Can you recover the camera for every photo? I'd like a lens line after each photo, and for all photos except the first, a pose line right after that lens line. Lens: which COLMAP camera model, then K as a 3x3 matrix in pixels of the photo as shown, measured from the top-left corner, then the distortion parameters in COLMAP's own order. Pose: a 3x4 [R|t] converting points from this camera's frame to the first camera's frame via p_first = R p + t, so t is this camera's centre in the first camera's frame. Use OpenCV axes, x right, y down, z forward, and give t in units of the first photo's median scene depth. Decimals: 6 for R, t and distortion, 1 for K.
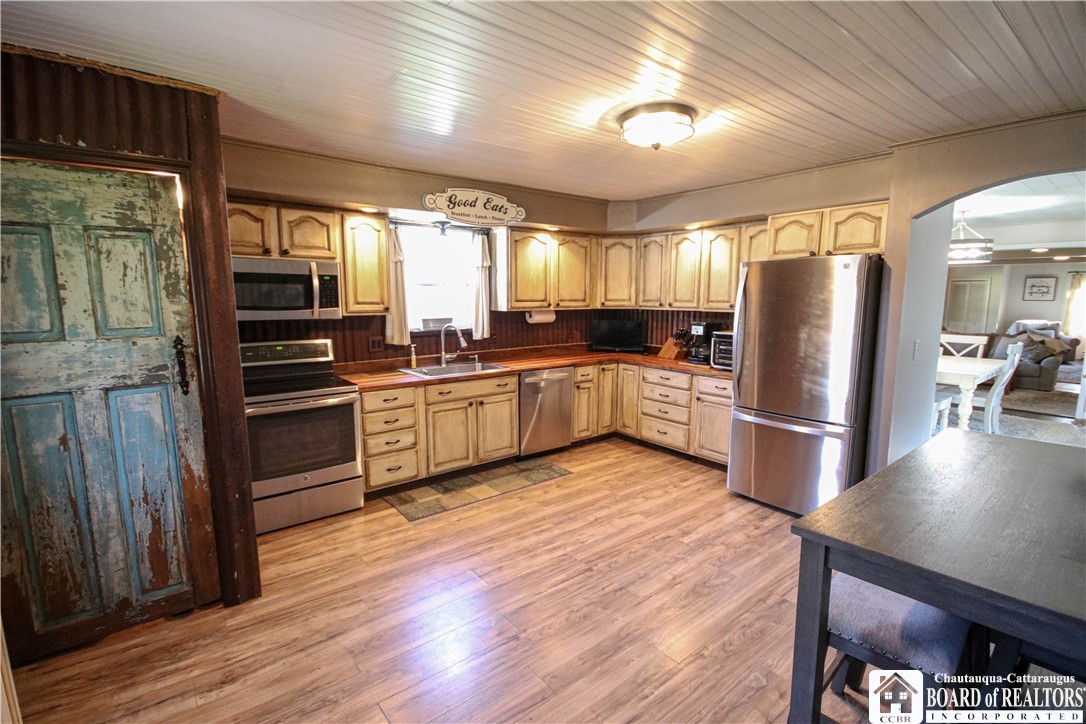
lens RADIAL K [[500.1, 0, 539.4], [0, 500.1, 367.8], [0, 0, 1]] dist [-0.003742, -0.001306]
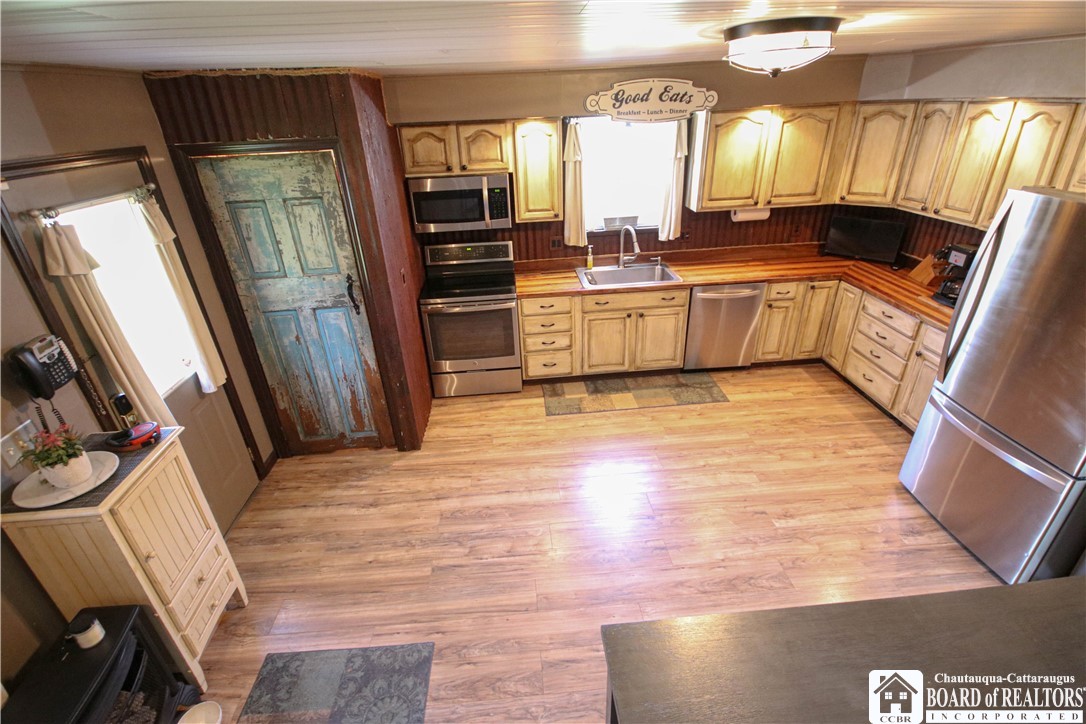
lens RADIAL K [[500.1, 0, 539.4], [0, 500.1, 367.8], [0, 0, 1]] dist [-0.003742, -0.001306]
pose [[0.822682, 0.229007, -0.520336, 0.274353], [-0.037897, 0.935332, 0.351735, -0.184427], [0.567237, -0.269647, 0.778160, 0.088798]]
